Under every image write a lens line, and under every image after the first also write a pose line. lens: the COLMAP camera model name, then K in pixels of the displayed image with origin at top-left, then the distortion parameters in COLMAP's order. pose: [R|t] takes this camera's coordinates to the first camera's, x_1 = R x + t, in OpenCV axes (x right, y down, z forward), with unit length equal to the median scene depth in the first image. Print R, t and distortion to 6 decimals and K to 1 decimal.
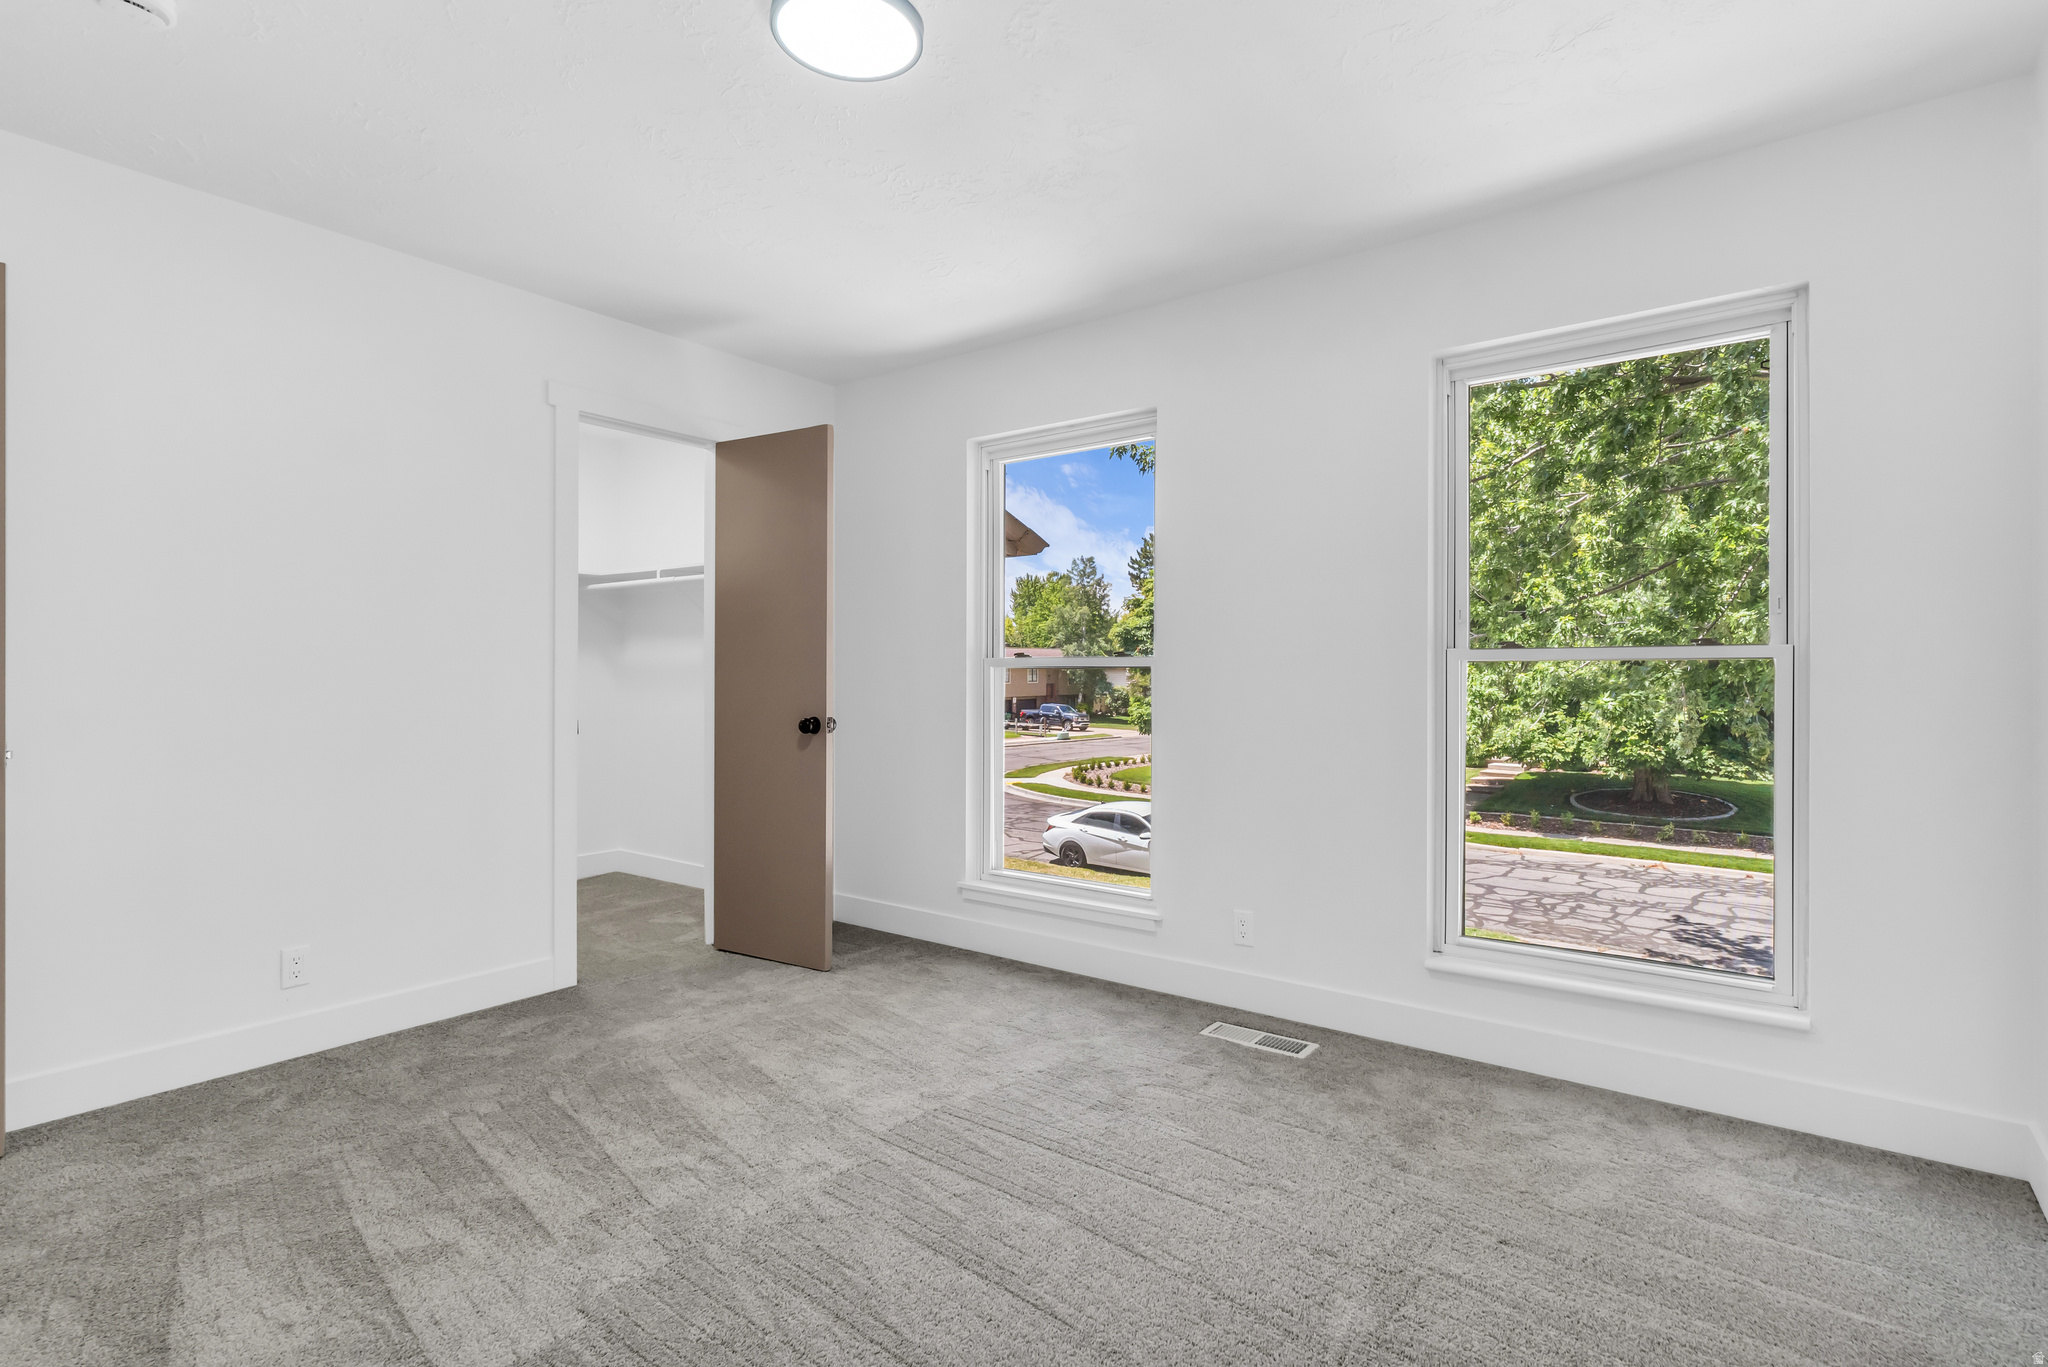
lens RADIAL K [[1012.0, 0, 1029.9], [0, 1012.0, 685.9], [0, 0, 1]] dist [0.002888, 0.000297]
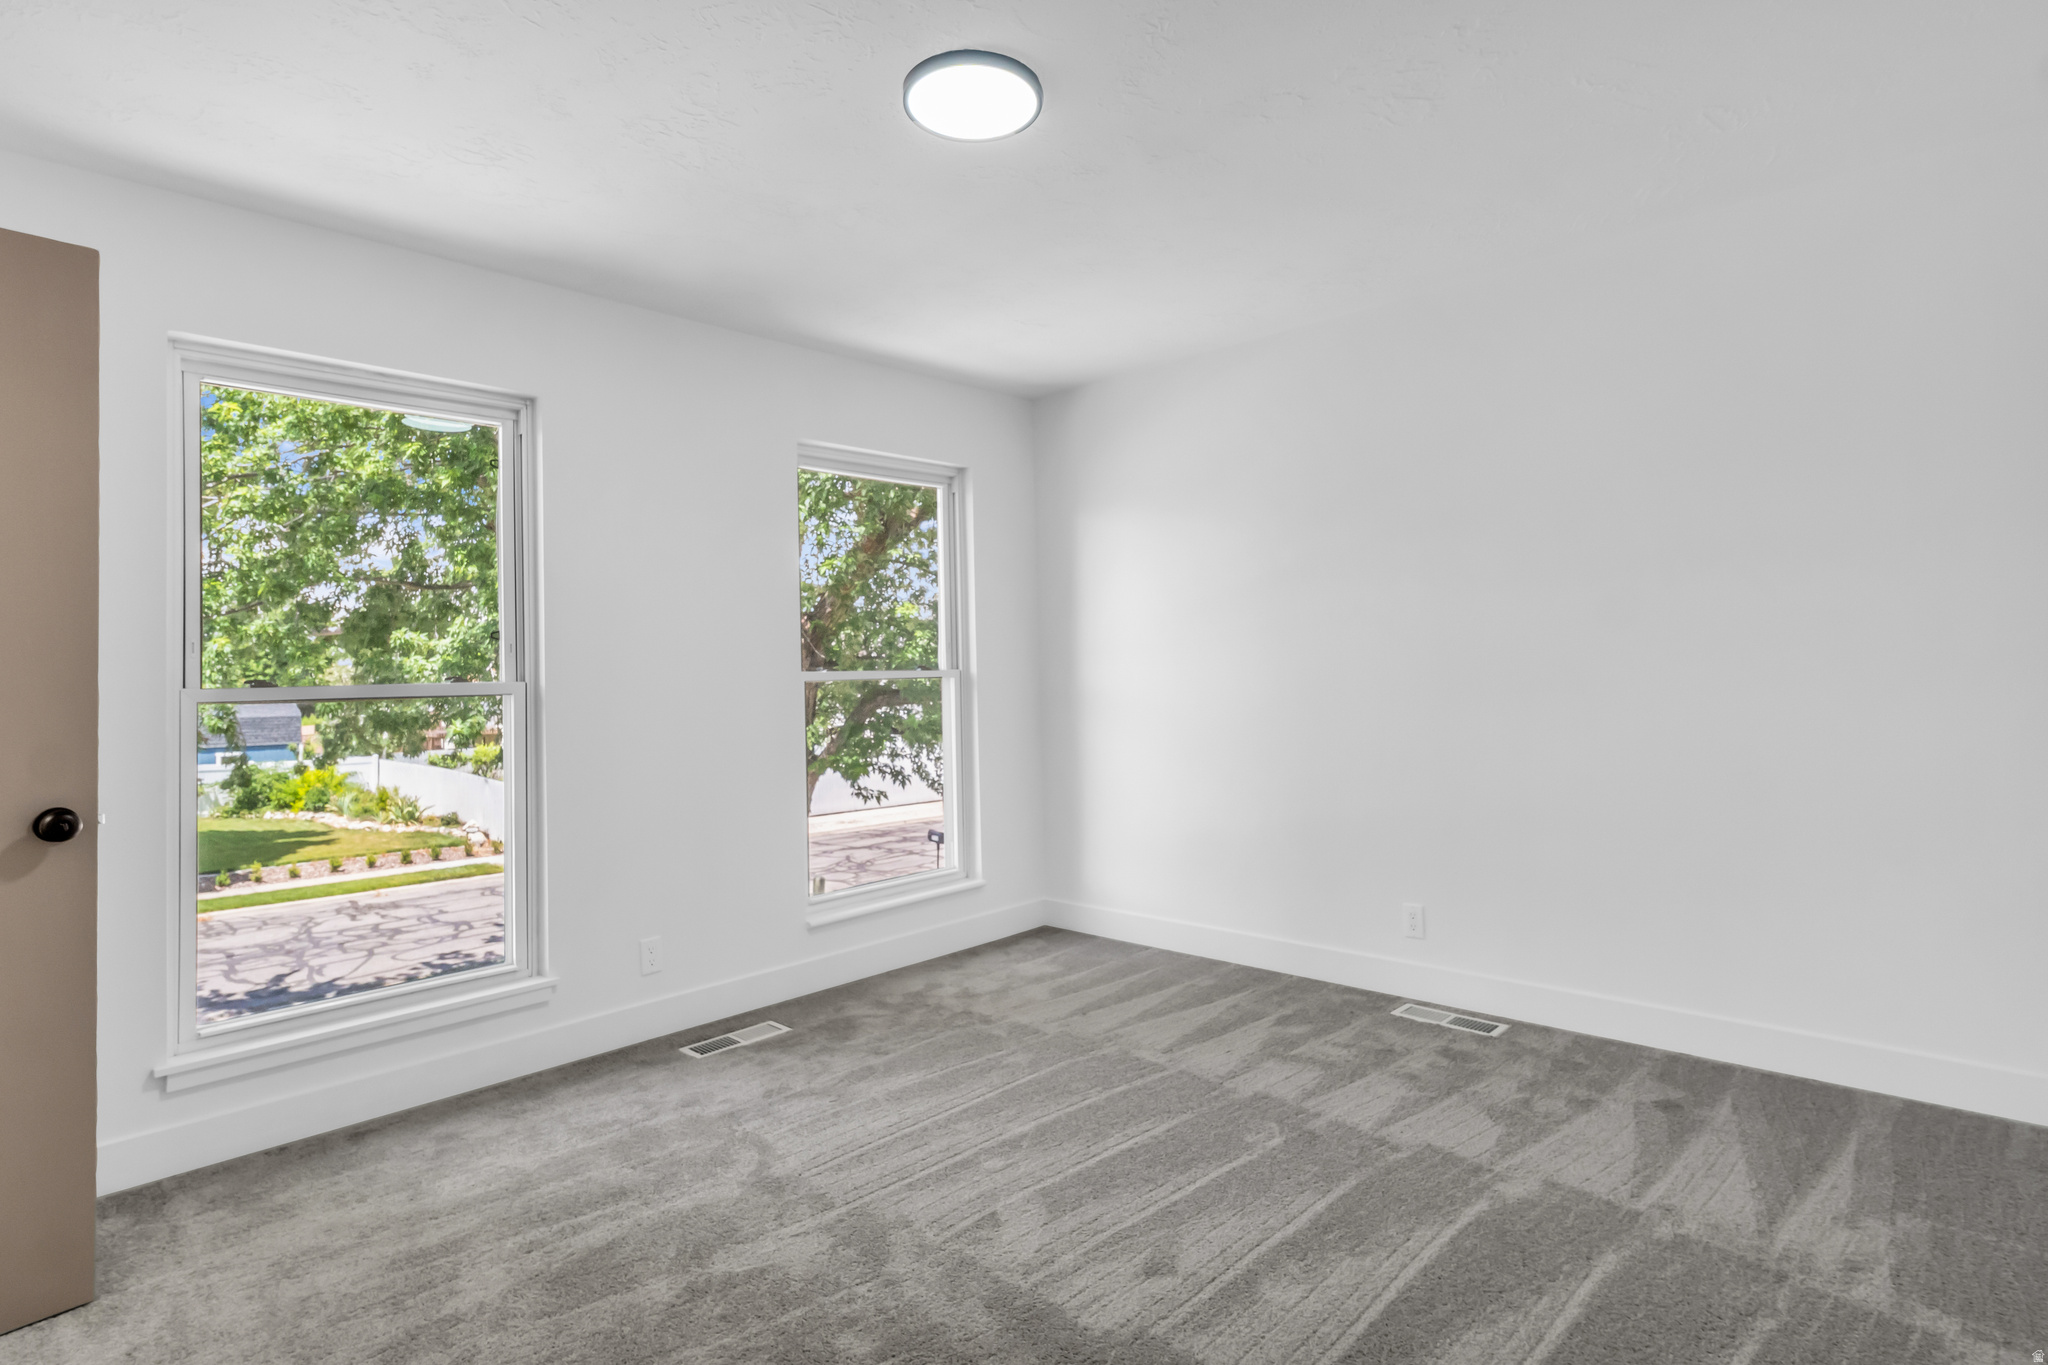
lens RADIAL K [[990.6, 0, 1030.2], [0, 990.6, 668.4], [0, 0, 1]] dist [0.002616, 0.000026]
pose [[0.087906, 0.021006, 0.995907, -0.843736], [0.037417, 0.999002, -0.024374, -0.010226], [-0.995426, 0.039407, 0.087032, 0.600481]]
